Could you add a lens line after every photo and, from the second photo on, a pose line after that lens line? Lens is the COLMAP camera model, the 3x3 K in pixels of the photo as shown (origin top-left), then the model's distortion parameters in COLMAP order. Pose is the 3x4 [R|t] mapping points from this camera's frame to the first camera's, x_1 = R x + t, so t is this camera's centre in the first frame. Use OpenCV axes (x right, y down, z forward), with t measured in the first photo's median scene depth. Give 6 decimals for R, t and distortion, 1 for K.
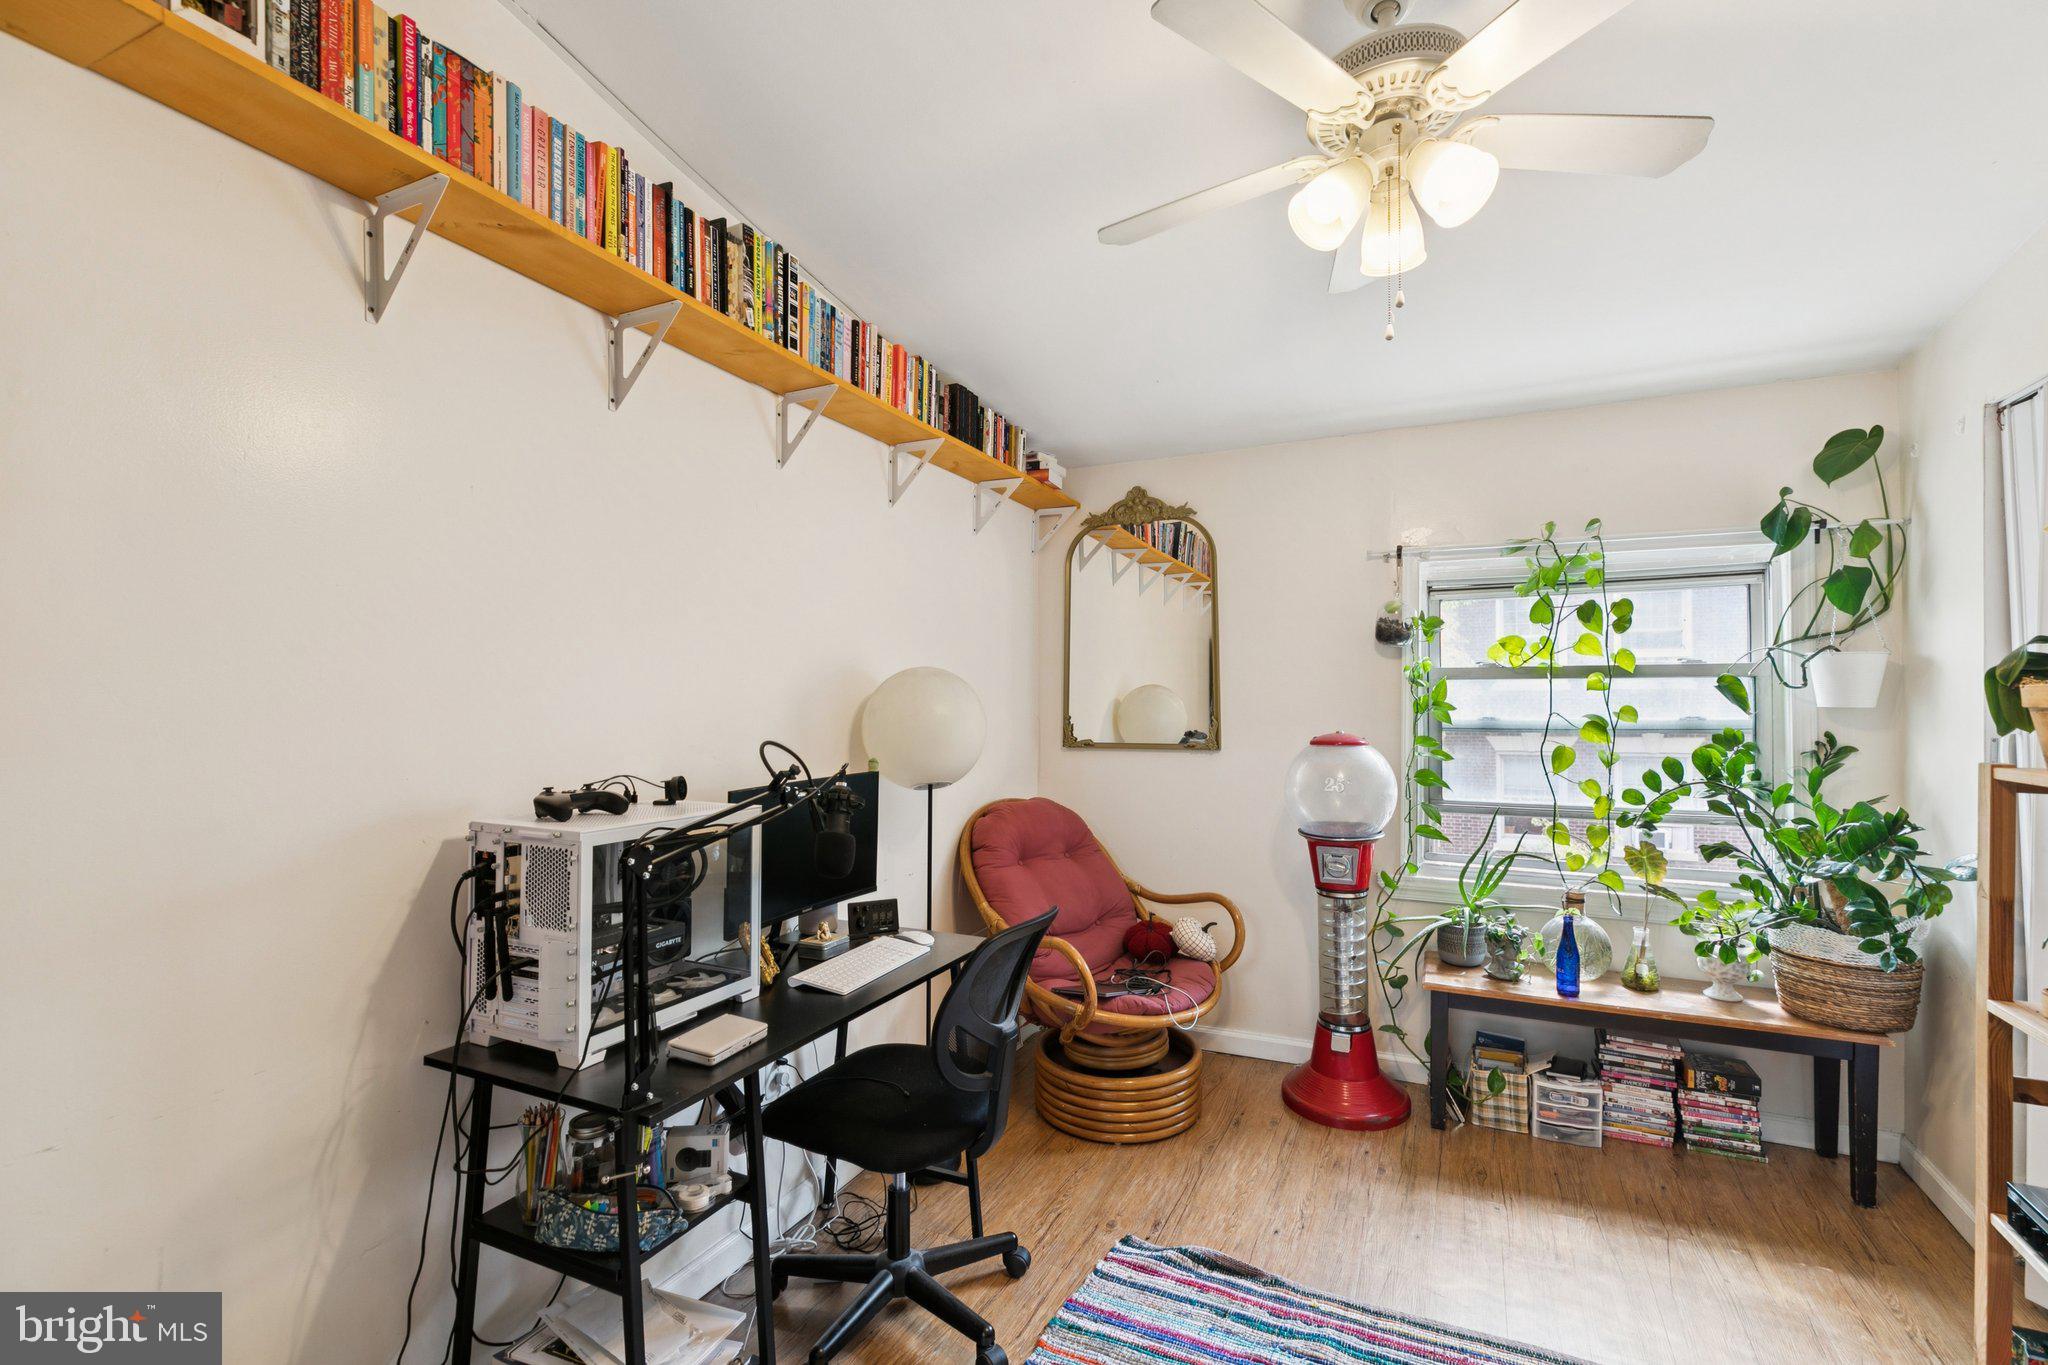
lens RADIAL K [[935.9, 0, 1014.2], [0, 935.9, 700.8], [0, 0, 1]] dist [-0.000602, -0.000163]
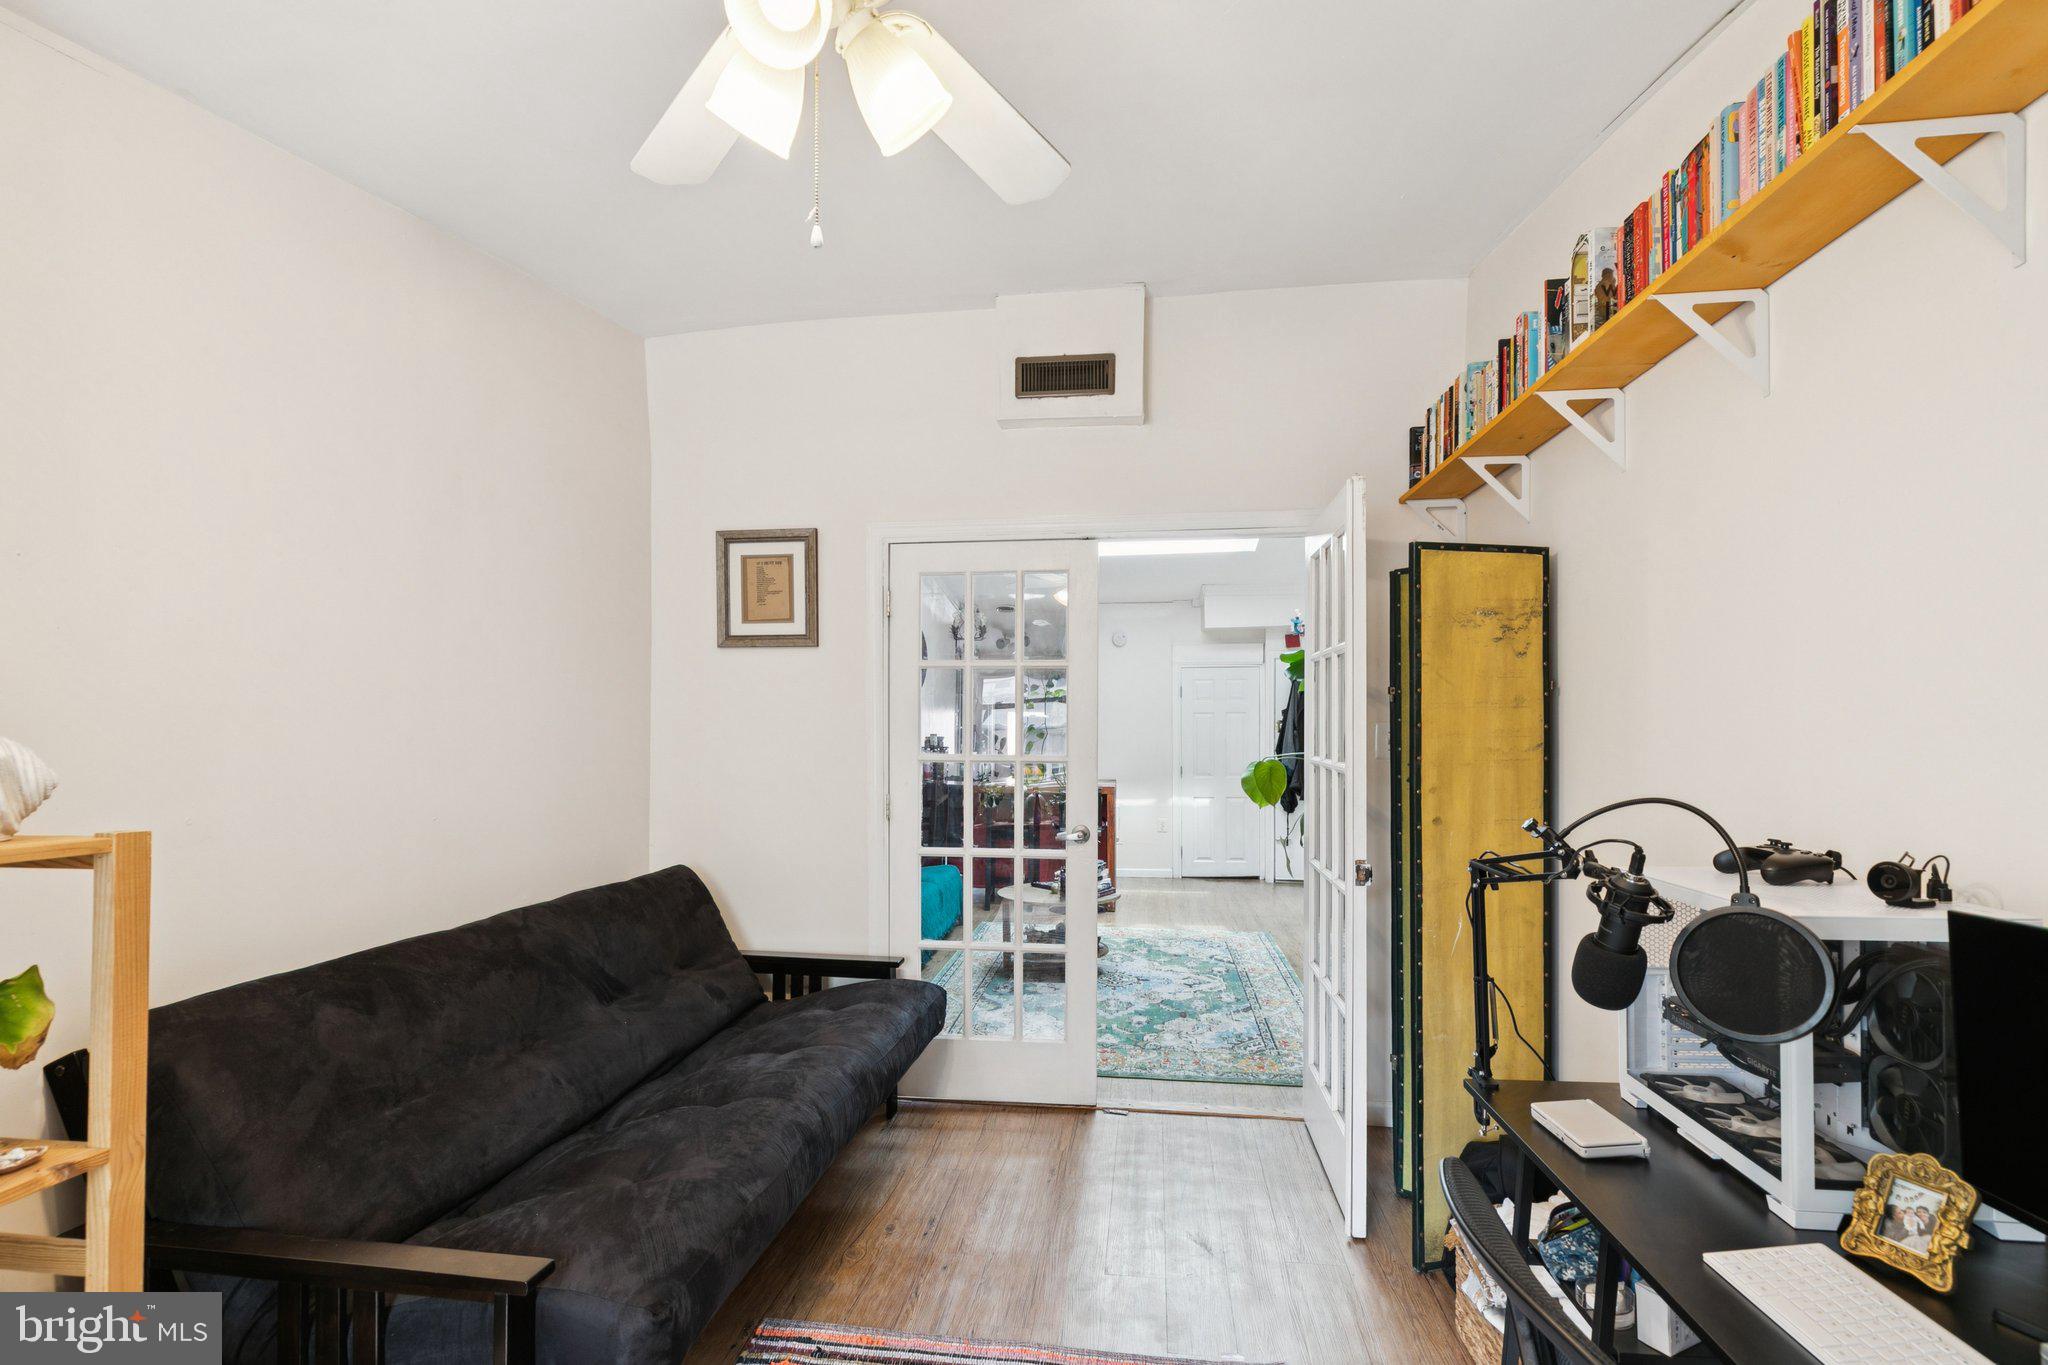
lens RADIAL K [[935.9, 0, 1010.2], [0, 935.9, 730.8], [0, 0, 1]] dist [-0.000602, -0.000163]
pose [[-0.954061, -0.003719, -0.299590, 0.263461], [-0.001438, 0.999968, -0.007831, -0.000723], [0.299610, -0.007041, -0.954036, 0.961516]]
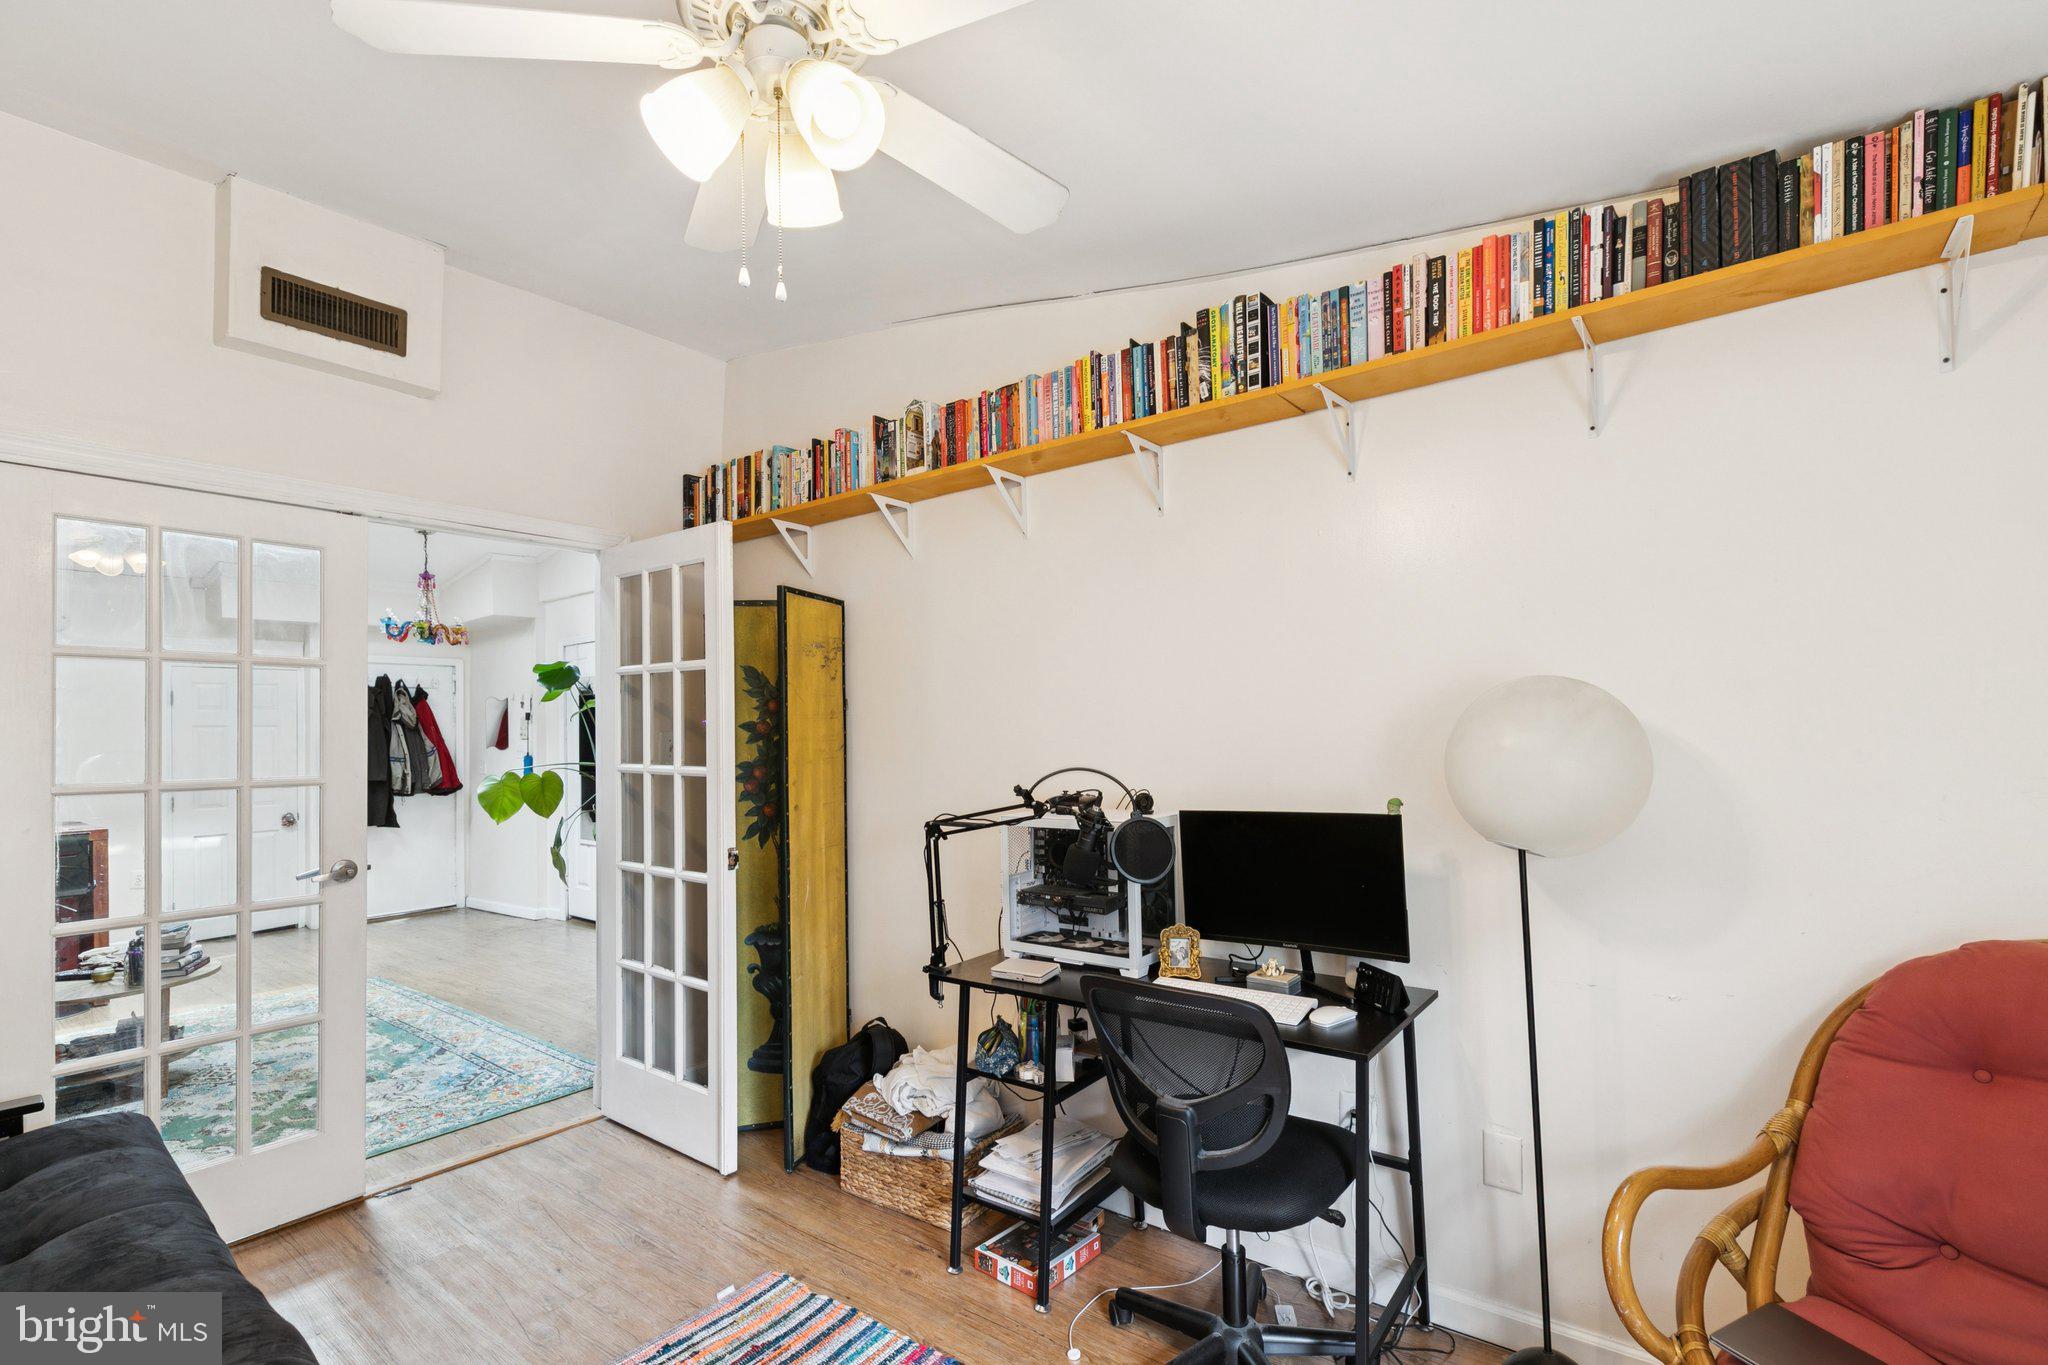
lens RADIAL K [[935.9, 0, 1035.0], [0, 935.9, 727.6], [0, 0, 1]] dist [-0.000602, -0.000163]
pose [[-0.211091, -0.005364, -0.977452, 0.633881], [0.025667, 0.999610, -0.011029, 0.000781], [0.977129, -0.027416, -0.210871, 0.762415]]
